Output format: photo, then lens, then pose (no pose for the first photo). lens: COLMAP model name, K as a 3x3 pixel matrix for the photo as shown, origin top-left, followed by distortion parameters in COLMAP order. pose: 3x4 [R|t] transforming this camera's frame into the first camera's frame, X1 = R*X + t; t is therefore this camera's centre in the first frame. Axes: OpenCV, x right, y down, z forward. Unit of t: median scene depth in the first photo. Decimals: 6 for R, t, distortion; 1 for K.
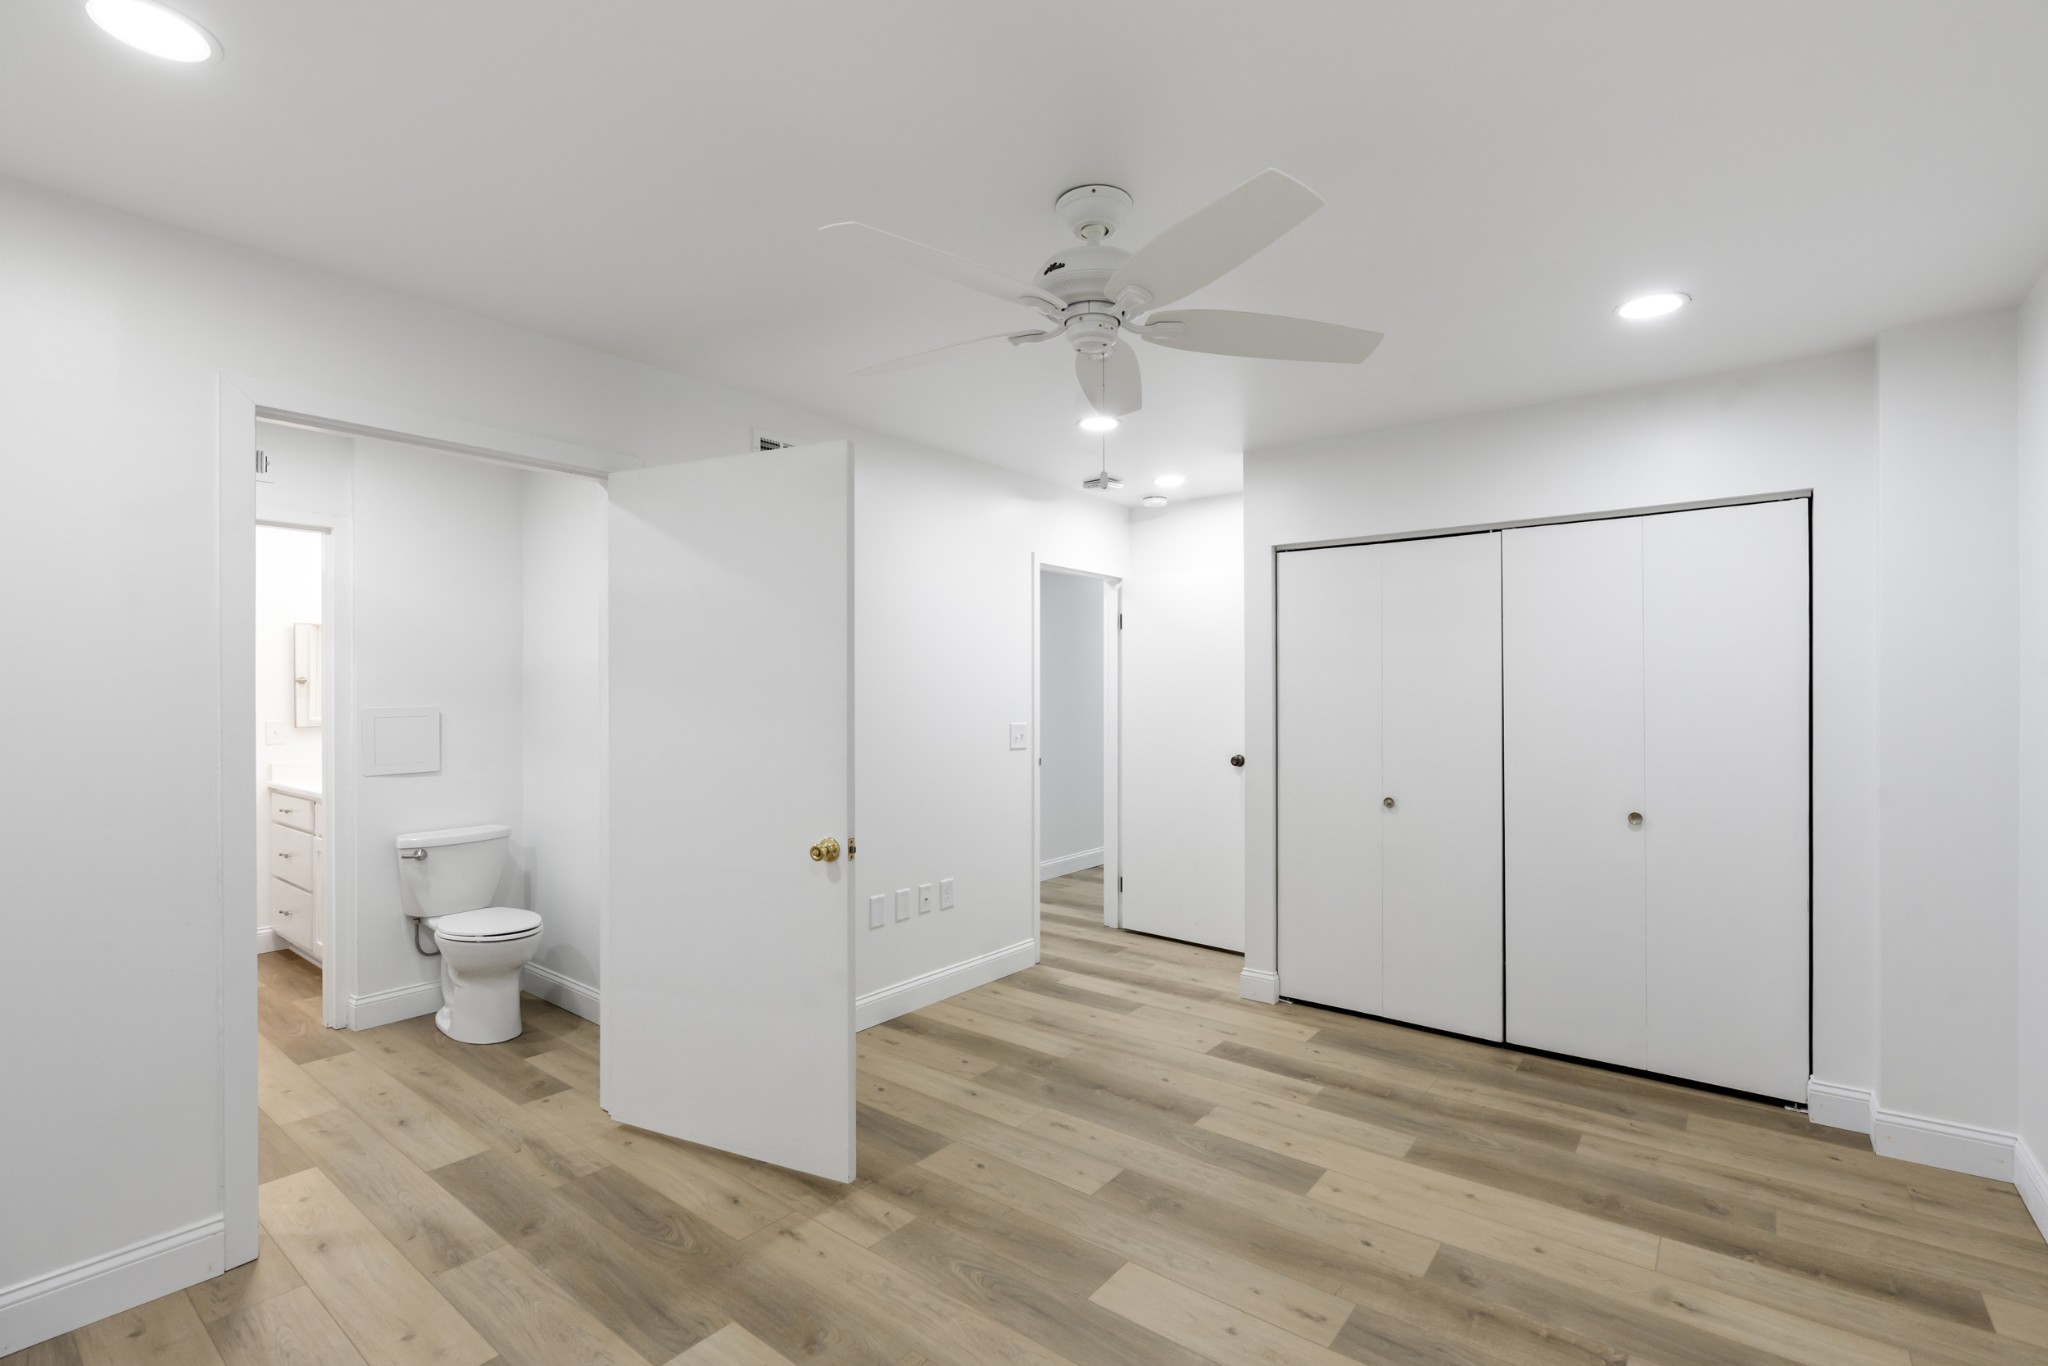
lens RADIAL K [[935.0, 0, 1013.6], [0, 935.0, 688.3], [0, 0, 1]] dist [-0.001309, -0.000019]
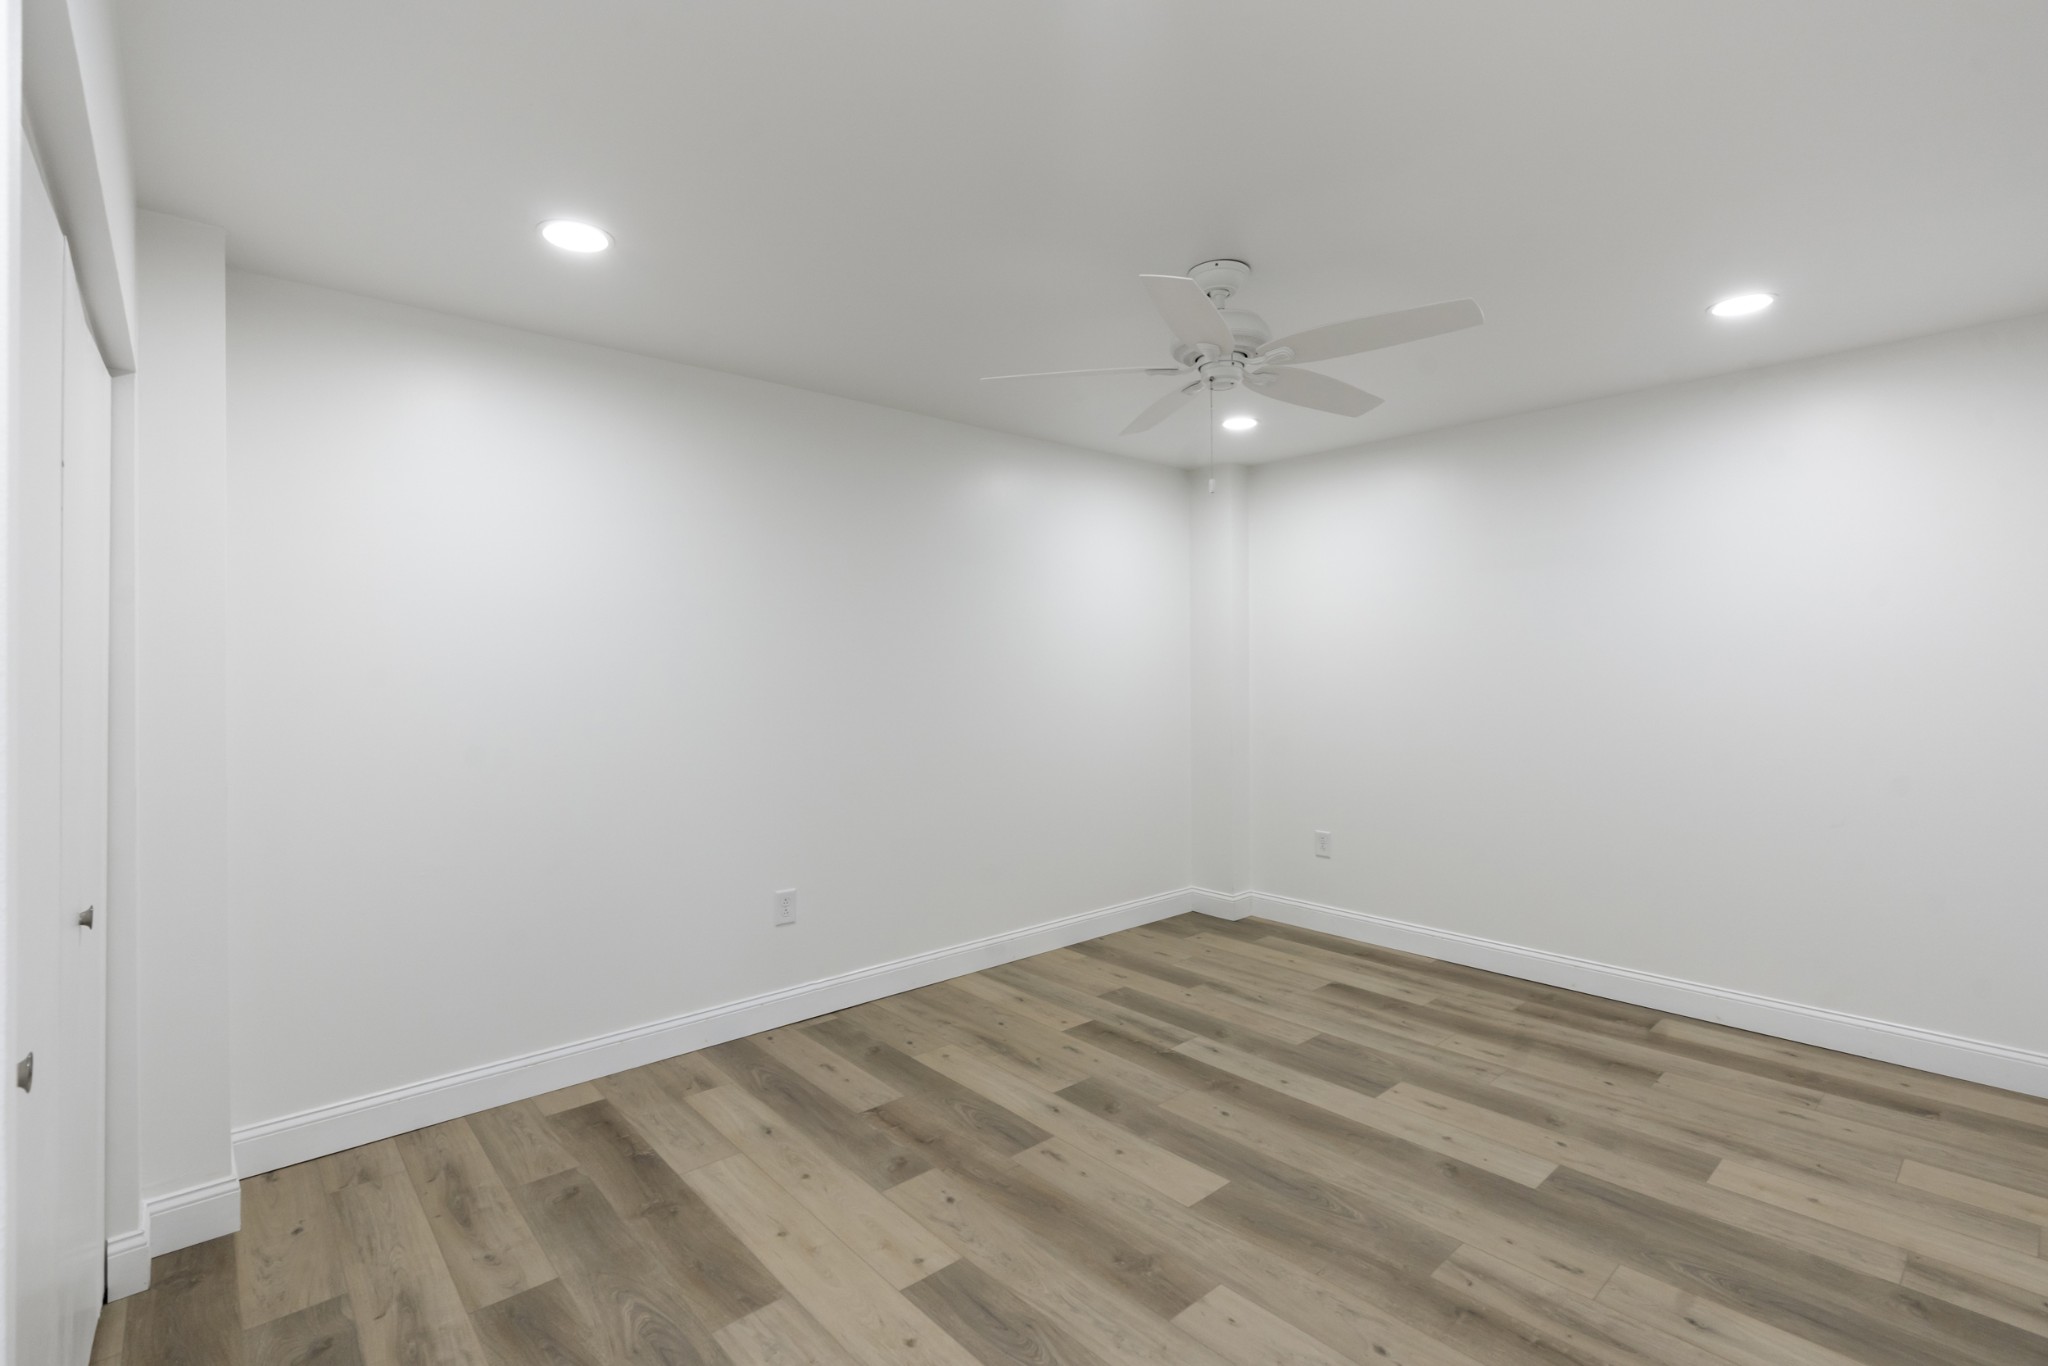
lens RADIAL K [[935.0, 0, 1013.6], [0, 935.0, 688.3], [0, 0, 1]] dist [-0.001309, -0.000019]
pose [[-0.983933, -0.000642, 0.178539, 0.119305], [0.002640, 0.999832, 0.018146, 0.010161], [-0.178521, 0.018325, -0.983765, 1.894342]]
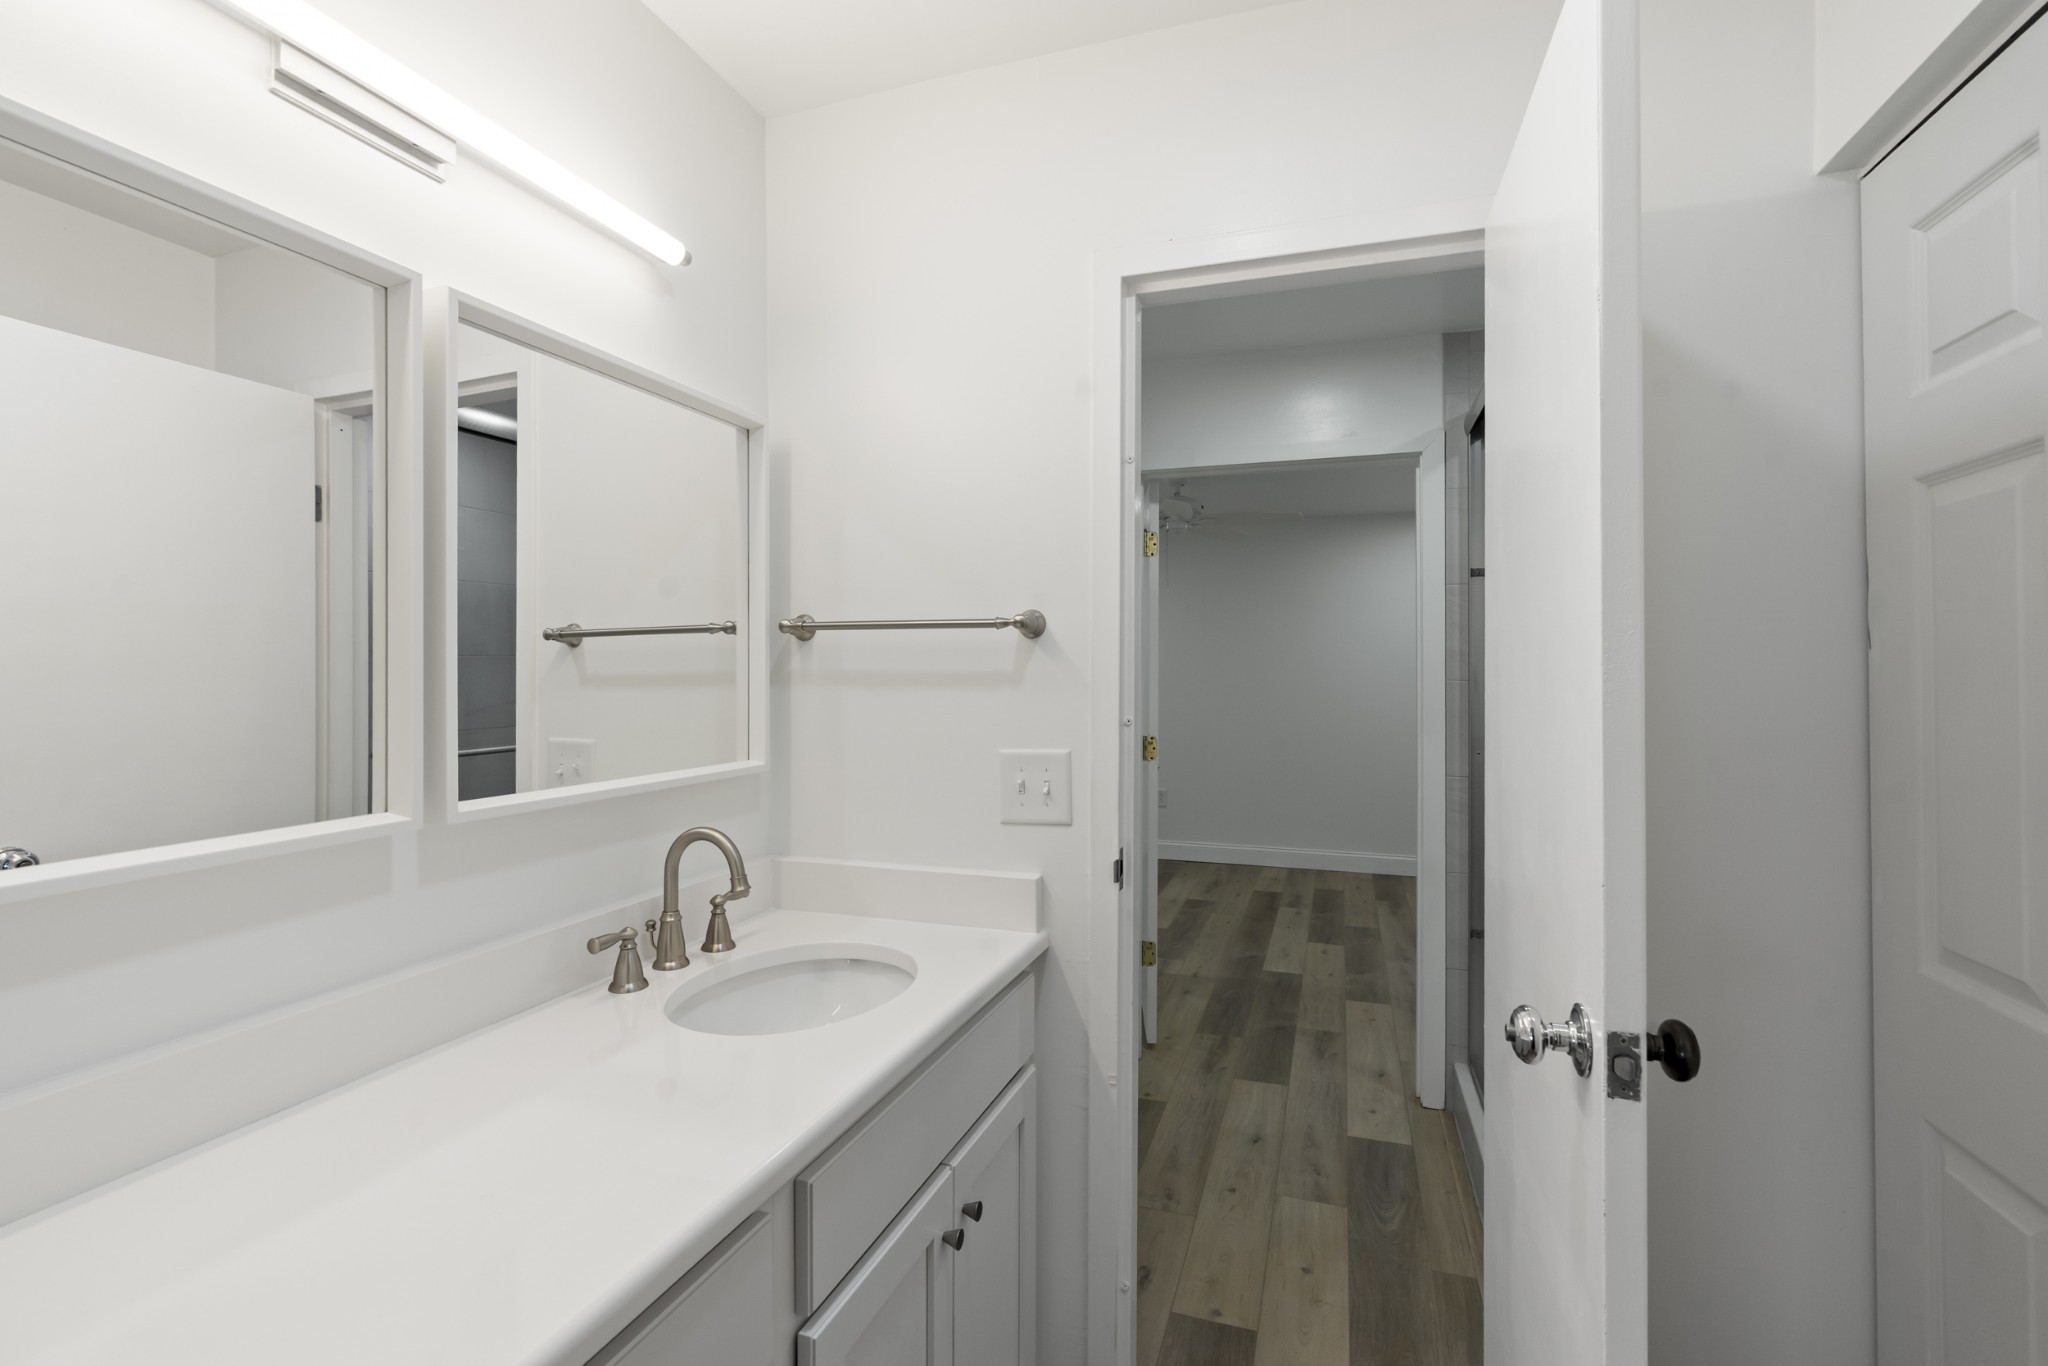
lens RADIAL K [[935.0, 0, 1013.6], [0, 935.0, 688.3], [0, 0, 1]] dist [-0.001309, -0.000019]
pose [[-0.331322, -0.020788, 0.943289, -1.744958], [0.000658, 0.999752, 0.022264, -0.010004], [-0.943517, 0.007997, -0.331226, 1.850475]]
